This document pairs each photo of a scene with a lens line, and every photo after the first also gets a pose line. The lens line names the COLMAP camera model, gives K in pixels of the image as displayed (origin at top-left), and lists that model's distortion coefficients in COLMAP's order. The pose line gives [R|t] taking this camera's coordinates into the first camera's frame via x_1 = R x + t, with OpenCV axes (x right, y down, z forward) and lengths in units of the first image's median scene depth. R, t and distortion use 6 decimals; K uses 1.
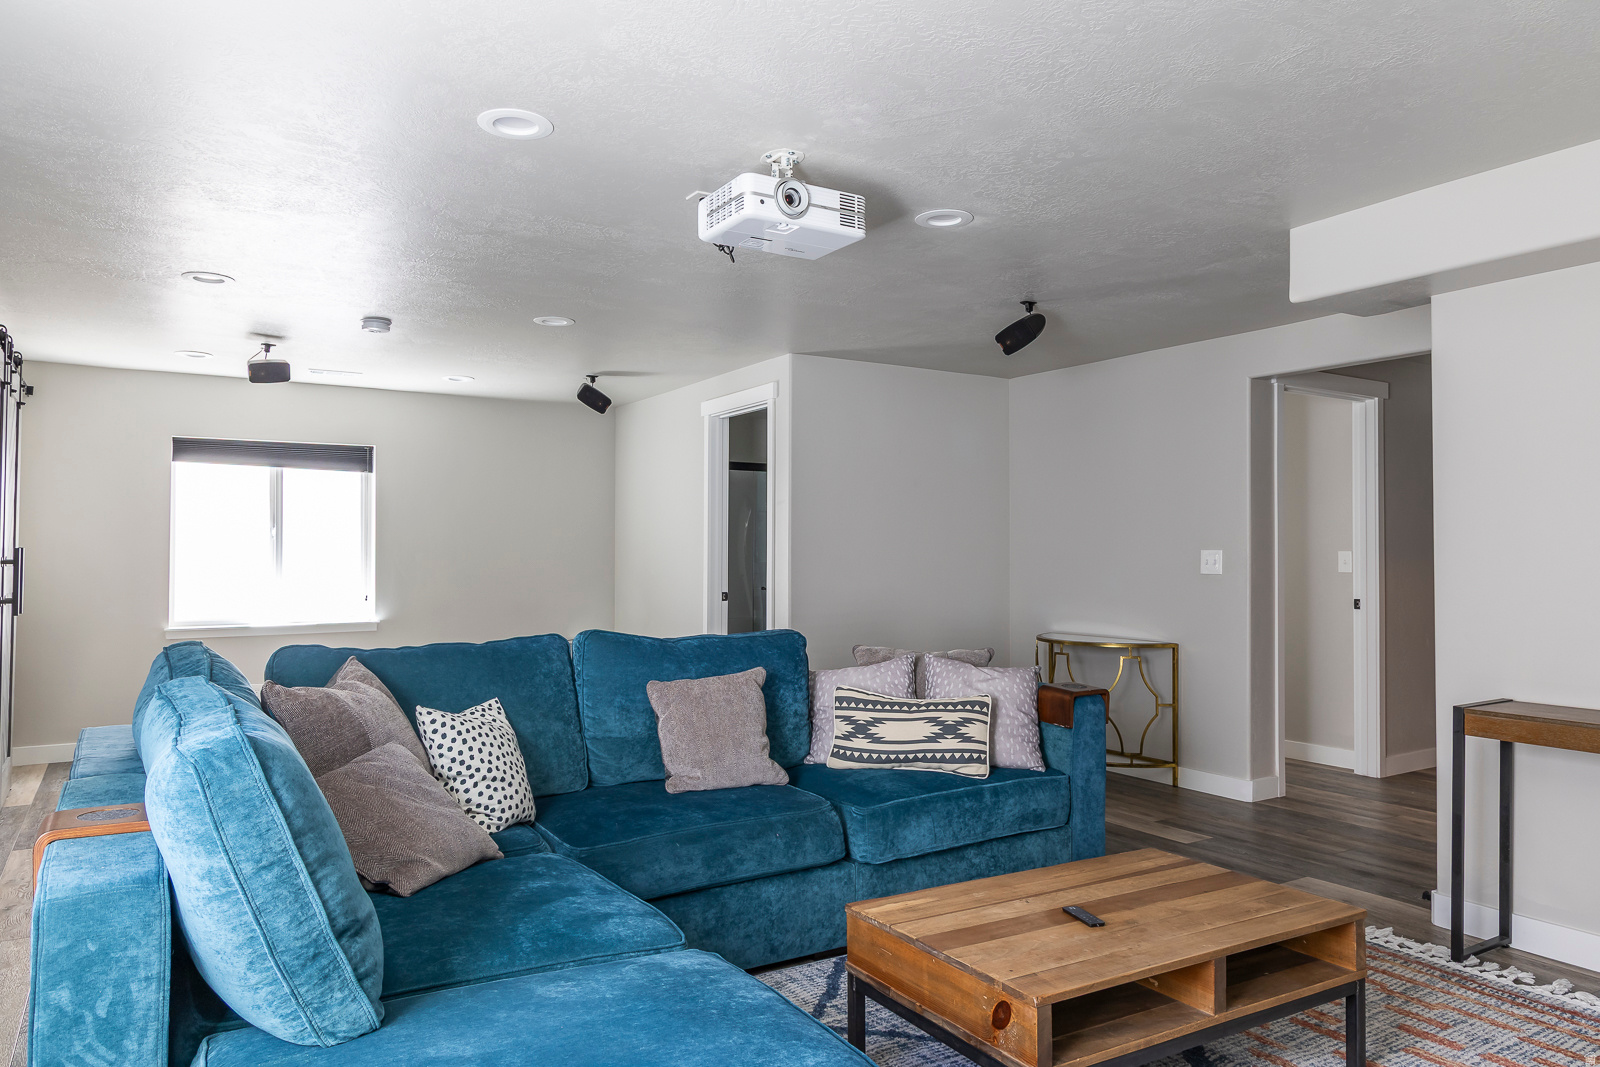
lens RADIAL K [[1088.8, 0, 800.0], [0, 1088.8, 533.5], [0, 0, 1]] dist [0.004467, 0.000726]
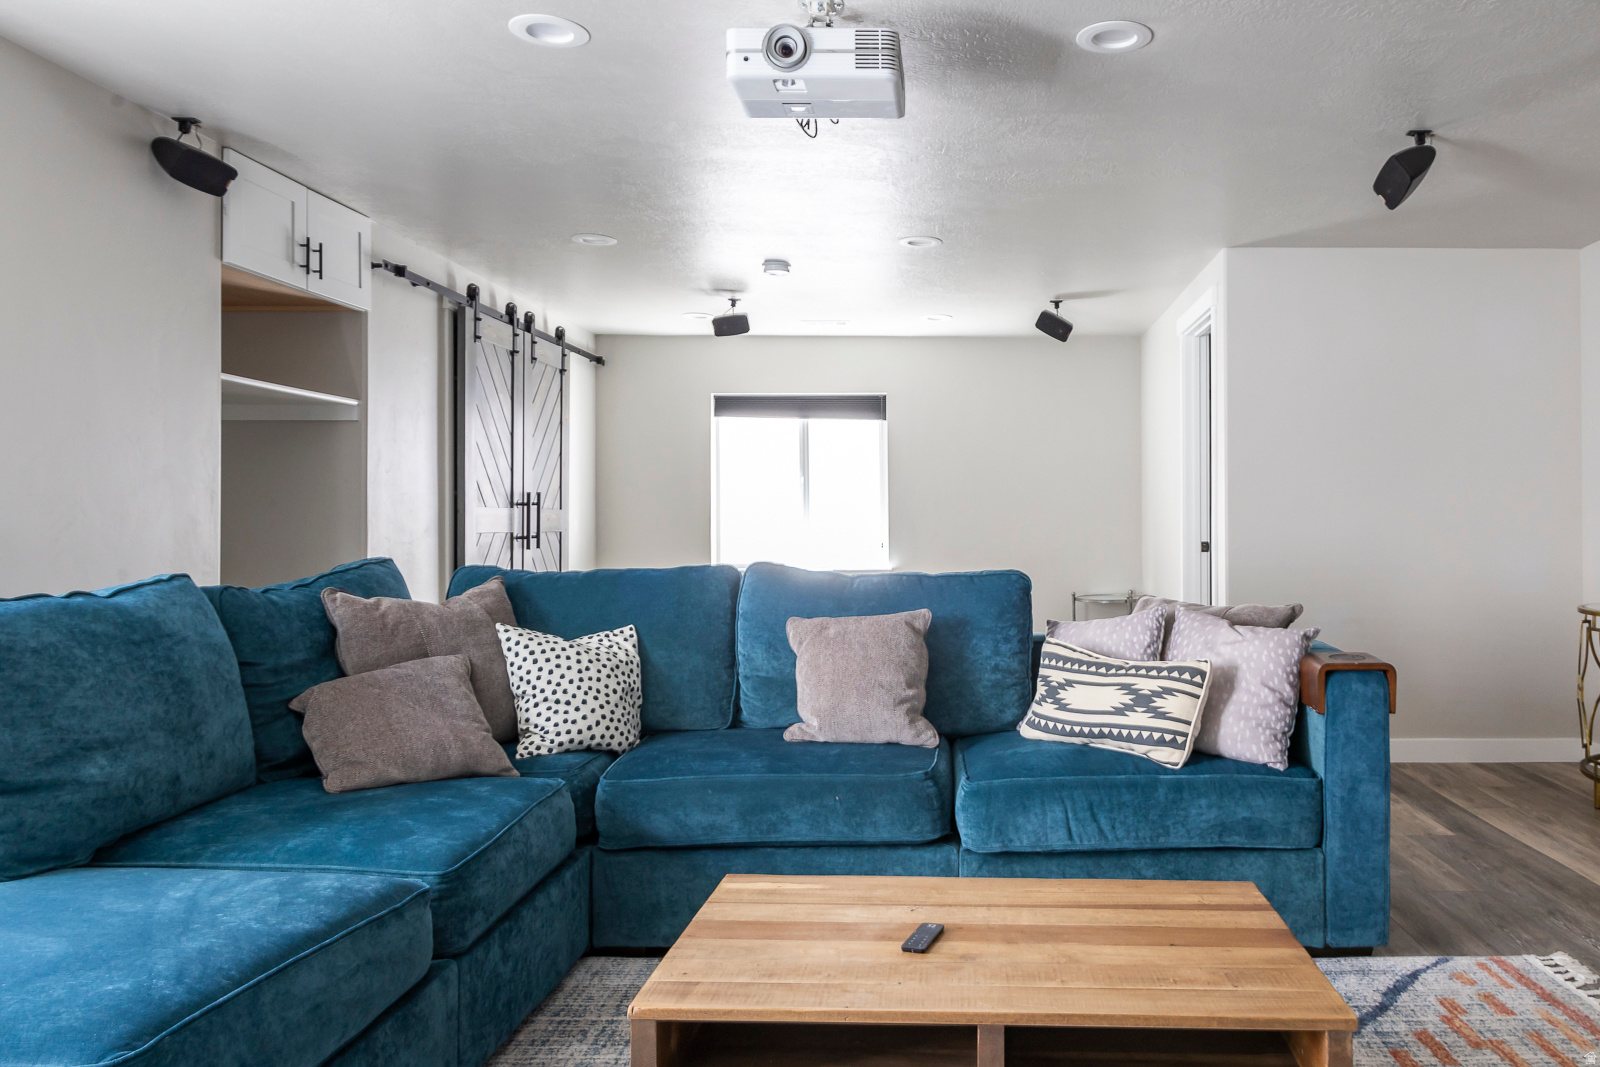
lens RADIAL K [[1158.5, 0, 799.9], [0, 1158.5, 500.6], [0, 0, 1]] dist [0.001851, -0.001049]
pose [[0.850808, -0.004413, -0.525458, 0.368102], [0.010575, 0.999906, 0.008725, 0.029141], [0.525370, -0.012980, 0.850775, 0.179655]]
